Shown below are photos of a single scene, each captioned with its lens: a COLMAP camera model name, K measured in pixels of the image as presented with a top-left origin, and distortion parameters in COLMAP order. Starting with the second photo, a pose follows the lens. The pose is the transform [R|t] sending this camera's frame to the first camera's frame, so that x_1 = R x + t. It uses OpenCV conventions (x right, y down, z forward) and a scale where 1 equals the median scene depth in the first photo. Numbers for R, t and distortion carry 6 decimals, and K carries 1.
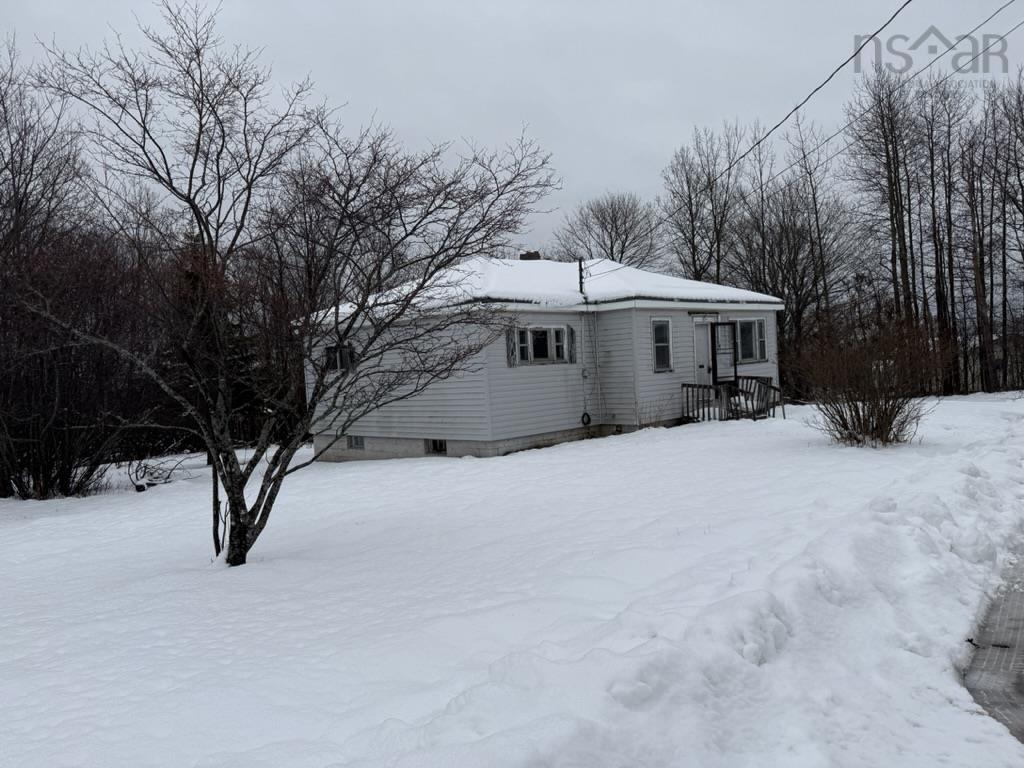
lens RADIAL K [[712.8, 0, 510.4], [0, 712.8, 387.0], [0, 0, 1]] dist [0.112665, -0.132150]
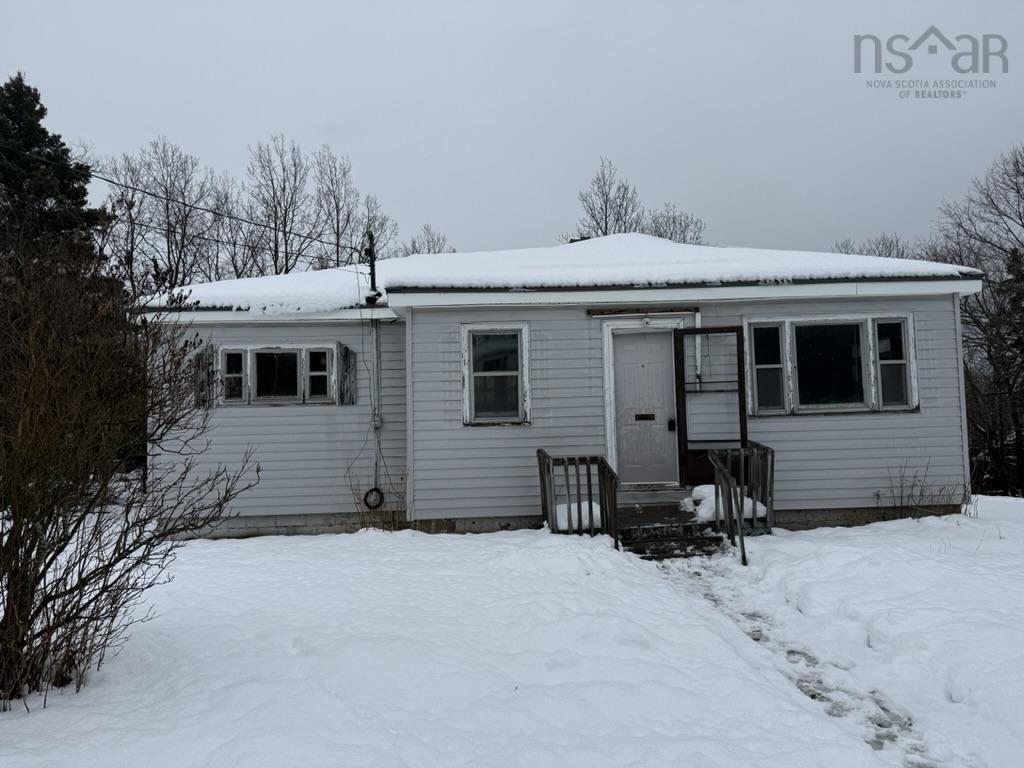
lens RADIAL K [[711.7, 0, 518.9], [0, 711.7, 386.9], [0, 0, 1]] dist [0.112084, -0.106821]
pose [[0.732614, 0.004706, -0.680628, 0.586063], [-0.037909, 0.998706, -0.033899, -0.031916], [0.679588, 0.050637, 0.731844, 0.620735]]
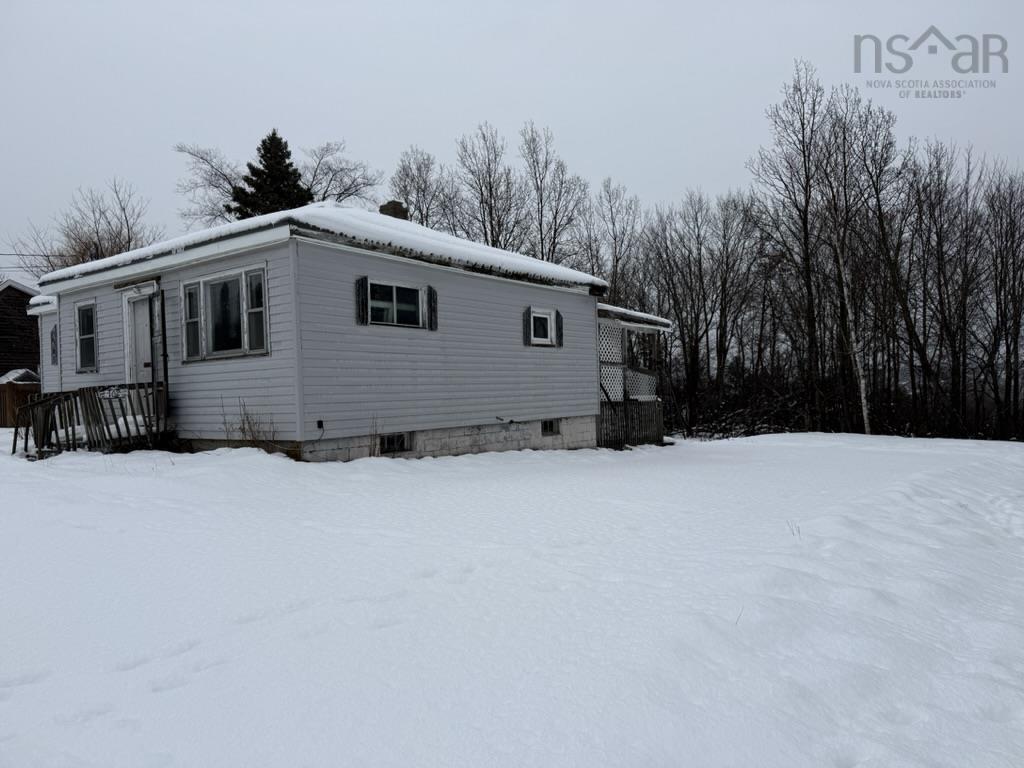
lens RADIAL K [[711.7, 0, 518.9], [0, 711.7, 386.9], [0, 0, 1]] dist [0.112084, -0.106821]
pose [[0.149543, 0.054325, -0.987262, 1.045871], [-0.005987, 0.998521, 0.054037, -0.049927], [0.988737, -0.002170, 0.149647, 1.334246]]
